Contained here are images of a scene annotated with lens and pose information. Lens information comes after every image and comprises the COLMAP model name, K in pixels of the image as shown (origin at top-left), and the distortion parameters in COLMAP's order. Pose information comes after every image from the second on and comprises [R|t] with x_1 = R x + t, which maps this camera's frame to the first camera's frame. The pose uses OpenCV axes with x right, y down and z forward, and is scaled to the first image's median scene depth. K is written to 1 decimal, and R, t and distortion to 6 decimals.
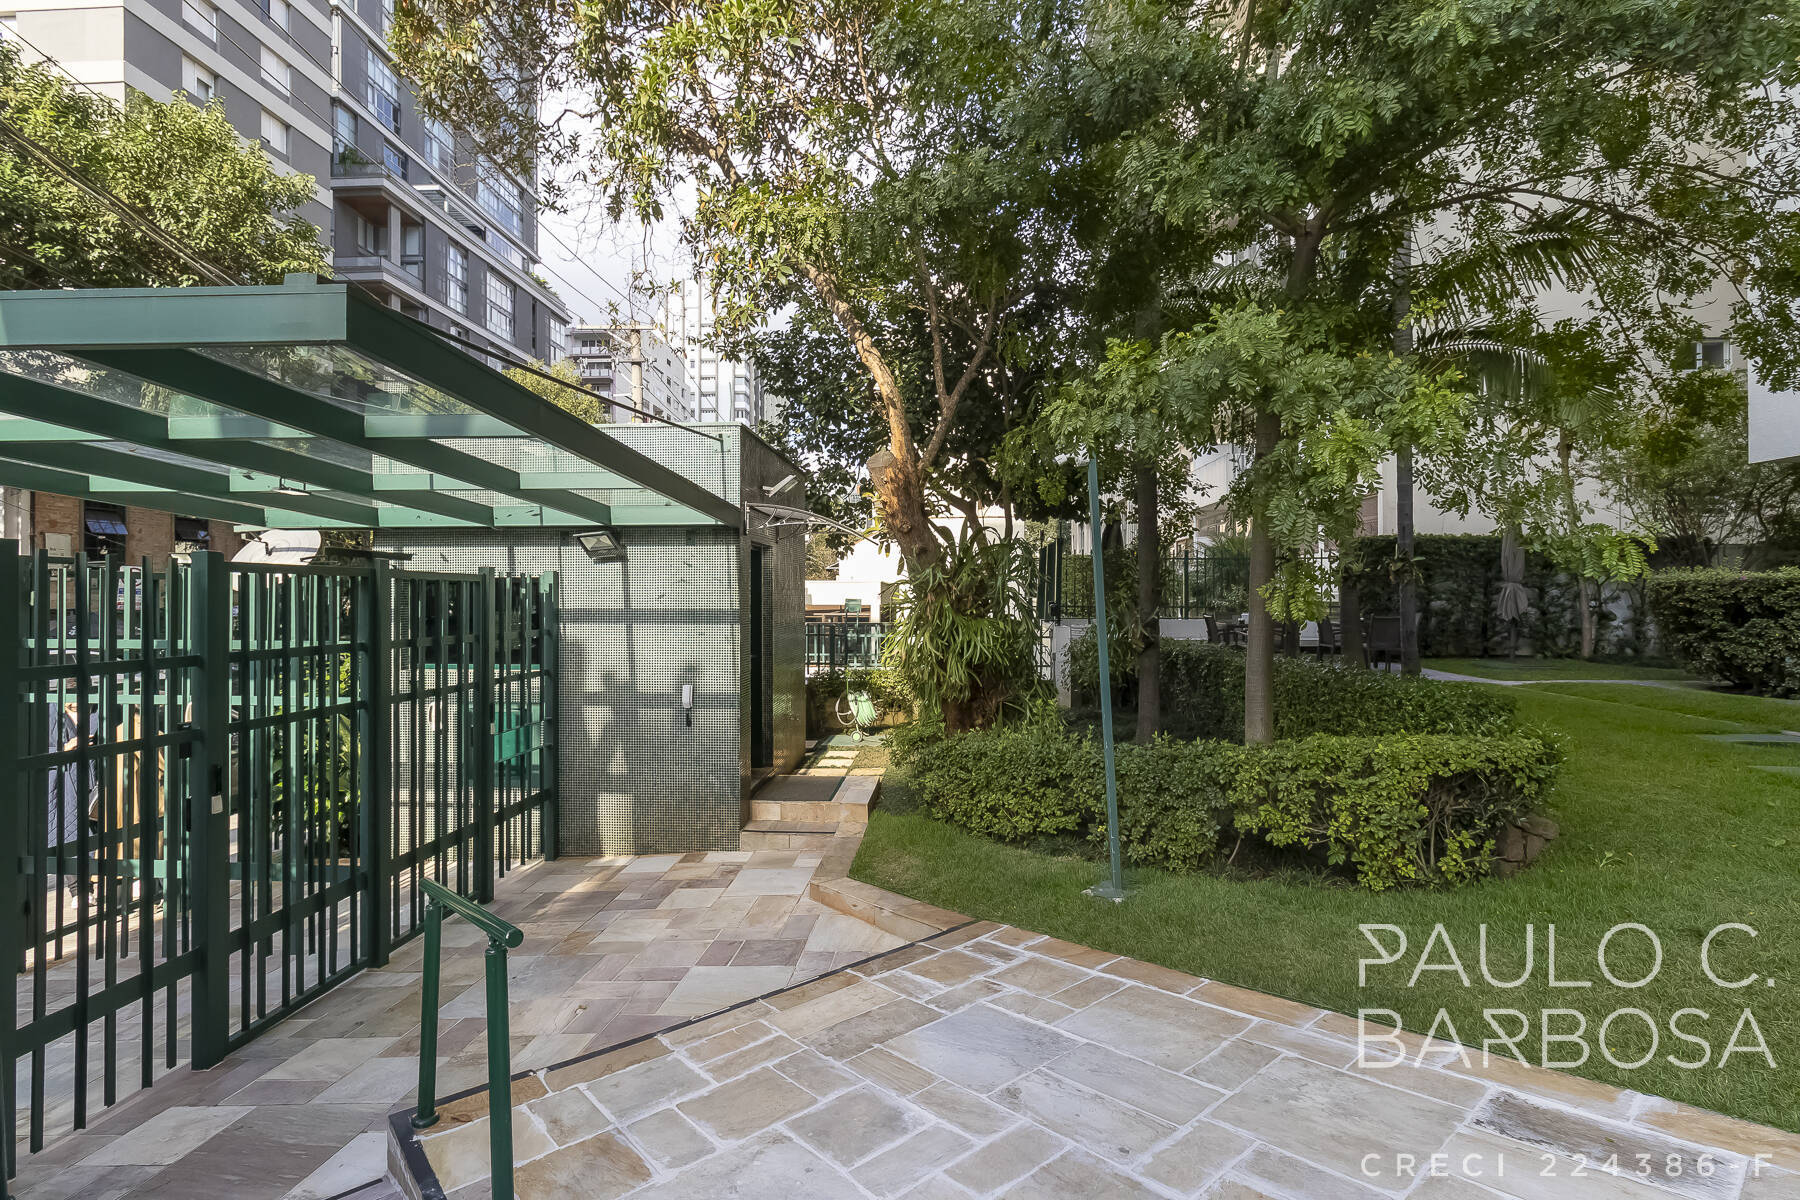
lens RADIAL K [[823.9, 0, 906.2], [0, 823.9, 596.0], [0, 0, 1]] dist [0.005519, -0.000059]
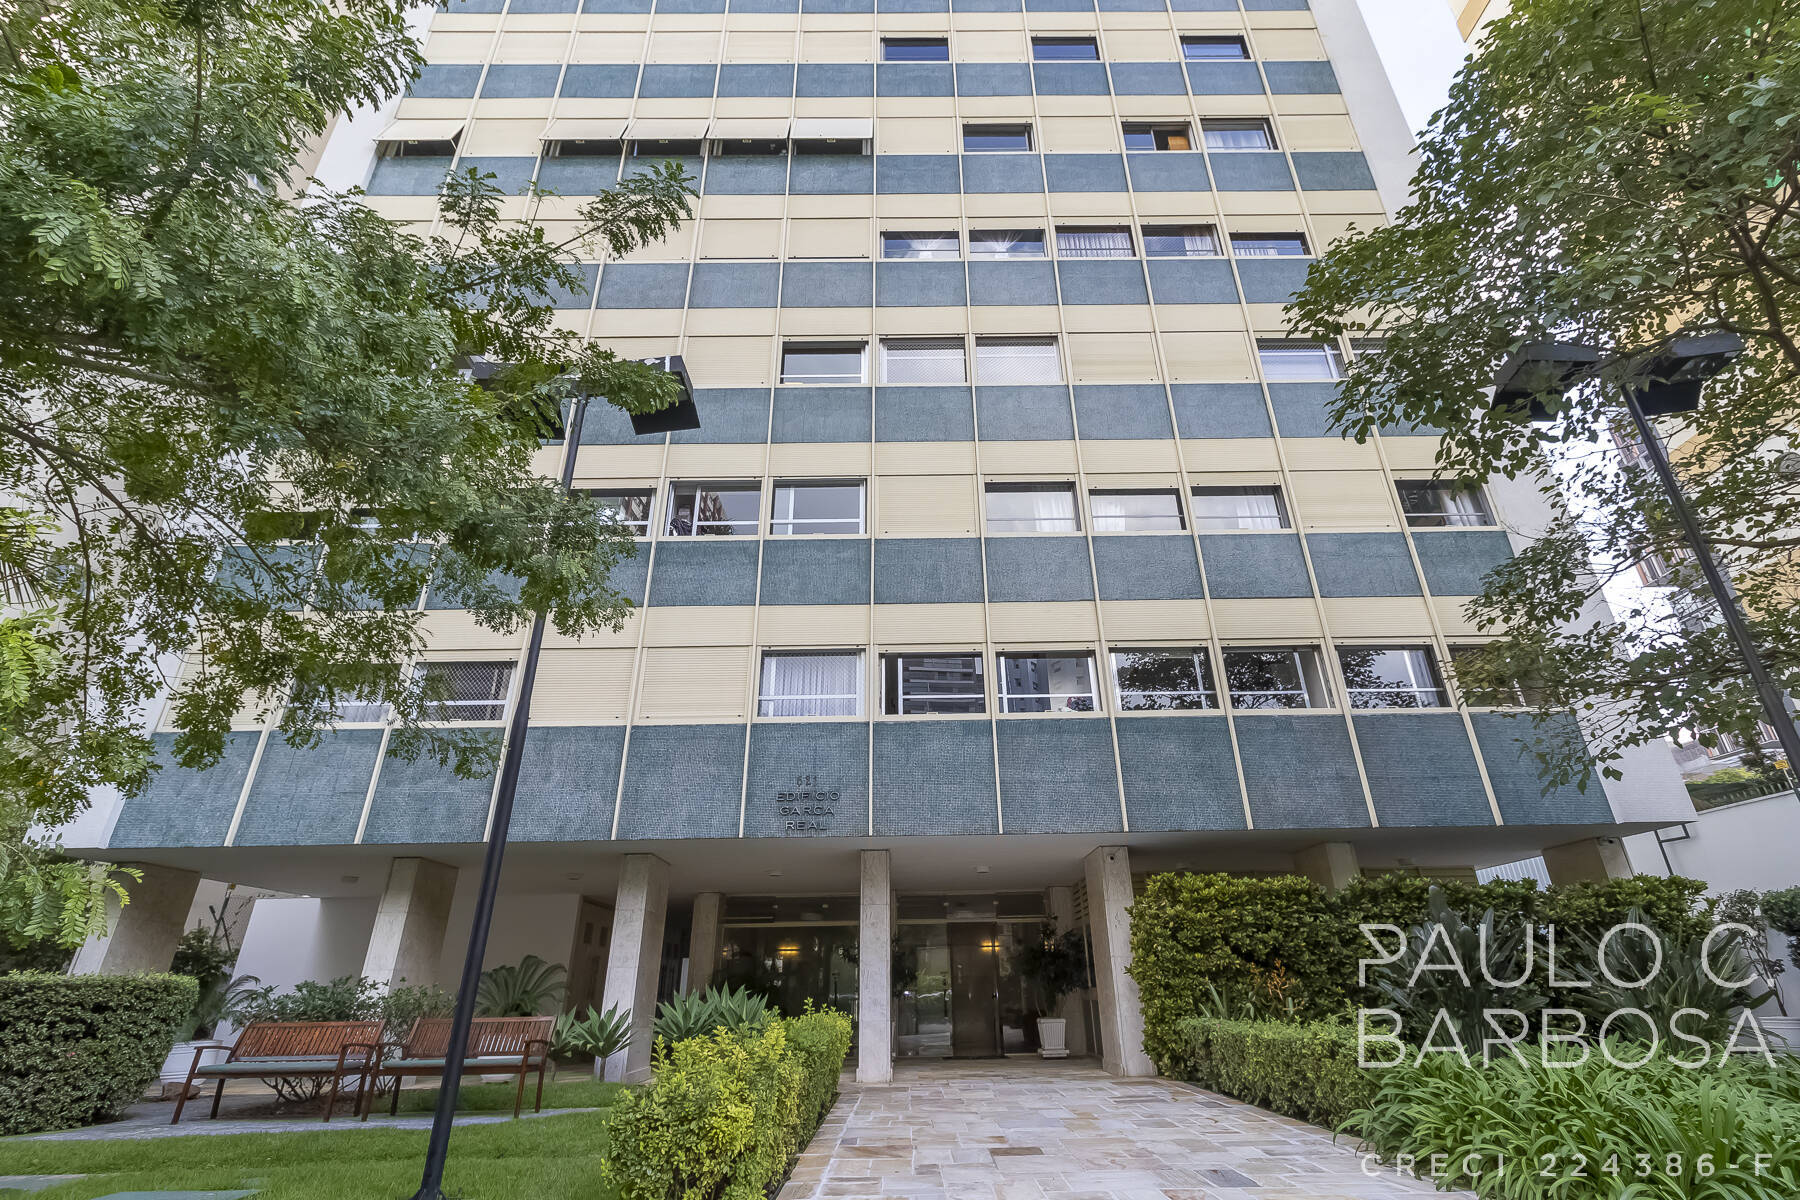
lens RADIAL K [[823.9, 0, 913.4], [0, 823.9, 595.2], [0, 0, 1]] dist [0.005519, -0.000059]
pose [[-0.077425, 0.448027, 0.890661, -0.026167], [0.011859, 0.893693, -0.448521, 0.022849], [-0.996928, -0.024164, -0.074508, 0.116457]]
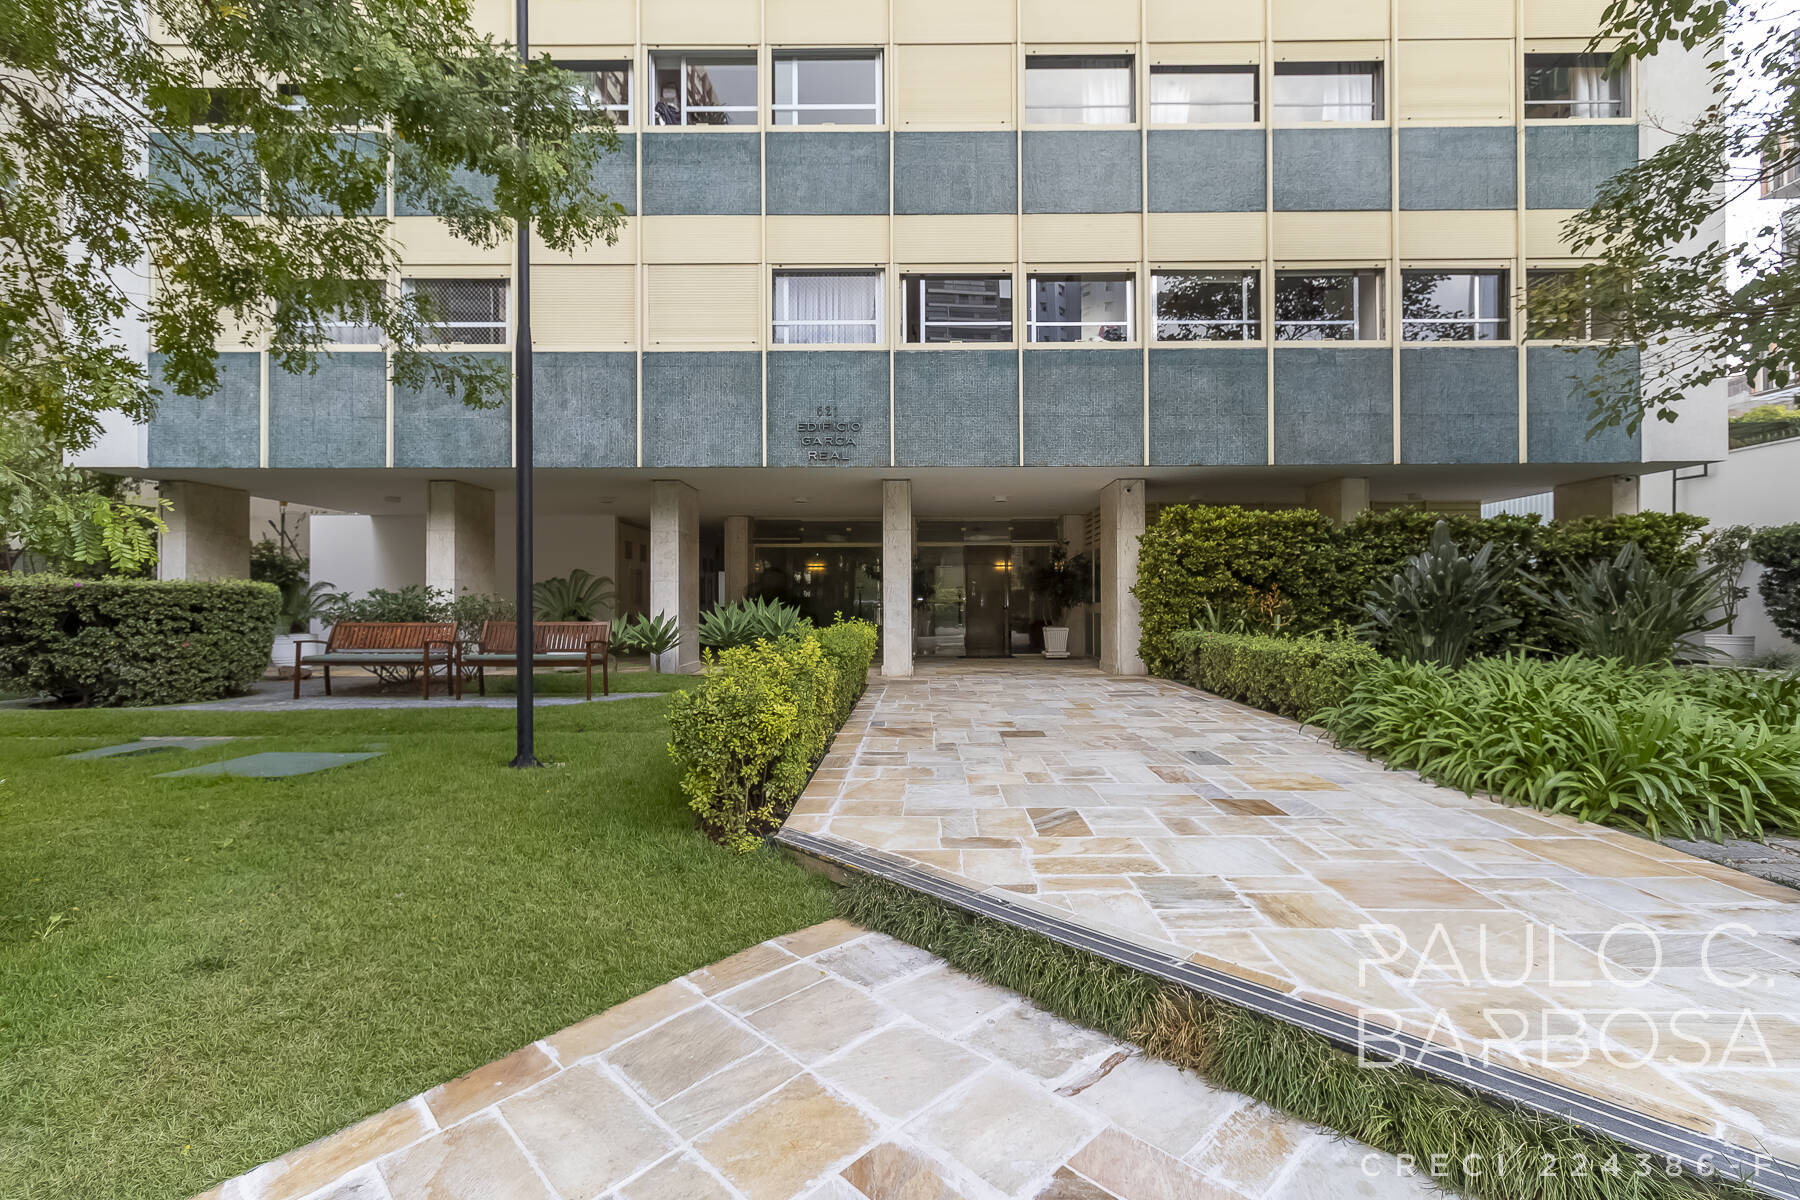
lens RADIAL K [[823.9, 0, 922.5], [0, 823.9, 589.4], [0, 0, 1]] dist [0.005519, -0.000059]
pose [[-0.070687, 0.028468, 0.997092, -0.001597], [-0.000881, 0.999591, -0.028601, 0.011464], [-0.997498, -0.002900, -0.070633, 0.122542]]
